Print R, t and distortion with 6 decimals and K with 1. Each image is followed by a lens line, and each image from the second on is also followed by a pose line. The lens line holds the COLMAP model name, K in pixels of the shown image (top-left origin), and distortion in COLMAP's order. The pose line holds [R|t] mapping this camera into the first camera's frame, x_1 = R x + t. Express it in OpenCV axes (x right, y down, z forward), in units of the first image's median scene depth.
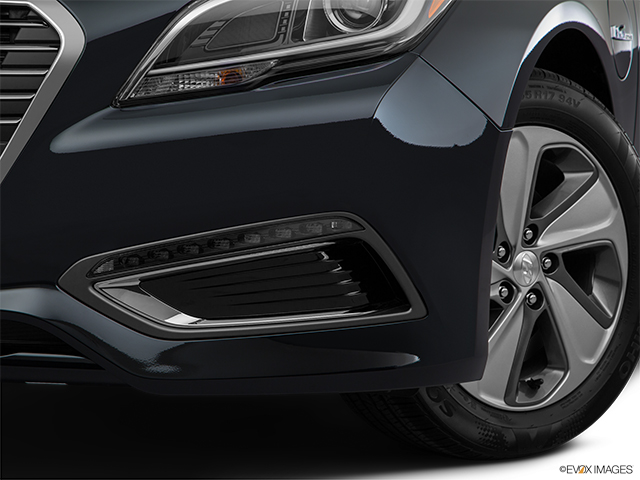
lens RADIAL K [[1812.4, 0, 320.0], [0, 1812.4, 240.0], [0, 0, 1]] dist [0.328679, 0.251079]
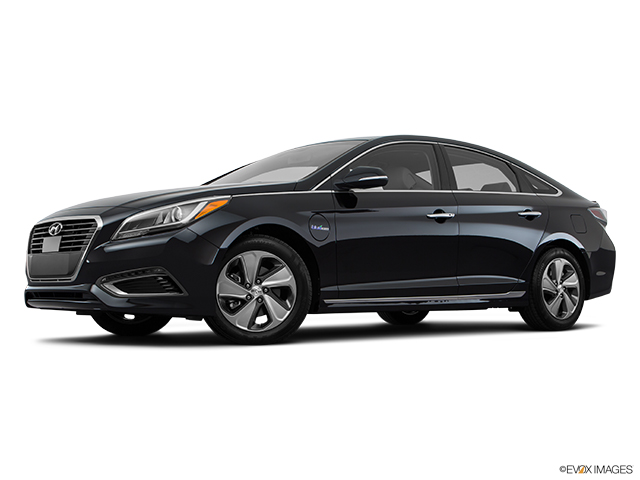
lens RADIAL K [[840.8, 0, 320.0], [0, 840.8, 240.0], [0, 0, 1]] dist [0.012581, 0.003846]
pose [[0.903602, -0.026373, -0.427560, 0.932317], [-0.039205, 0.988823, -0.143847, 0.148801], [0.426575, 0.146743, 0.892469, -0.417519]]
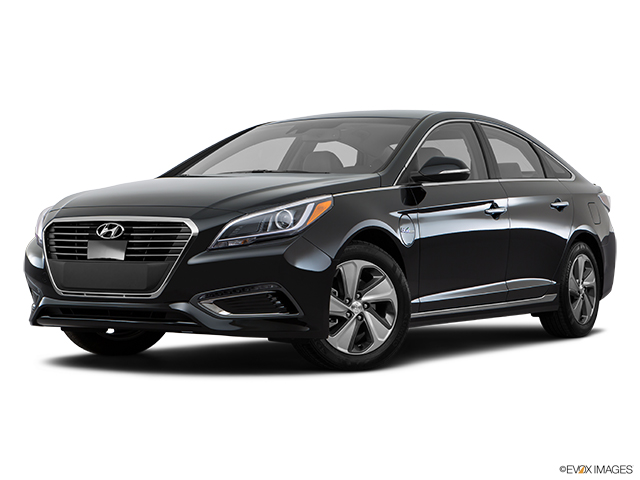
lens RADIAL K [[1162.8, 0, 320.0], [0, 1162.8, 240.0], [0, 0, 1]] dist [0.037936, -0.016212]
pose [[0.985275, 0.000897, -0.170977, 0.385788], [-0.019091, 0.994310, -0.104802, 0.108906], [0.169910, 0.106523, 0.979685, -0.910880]]
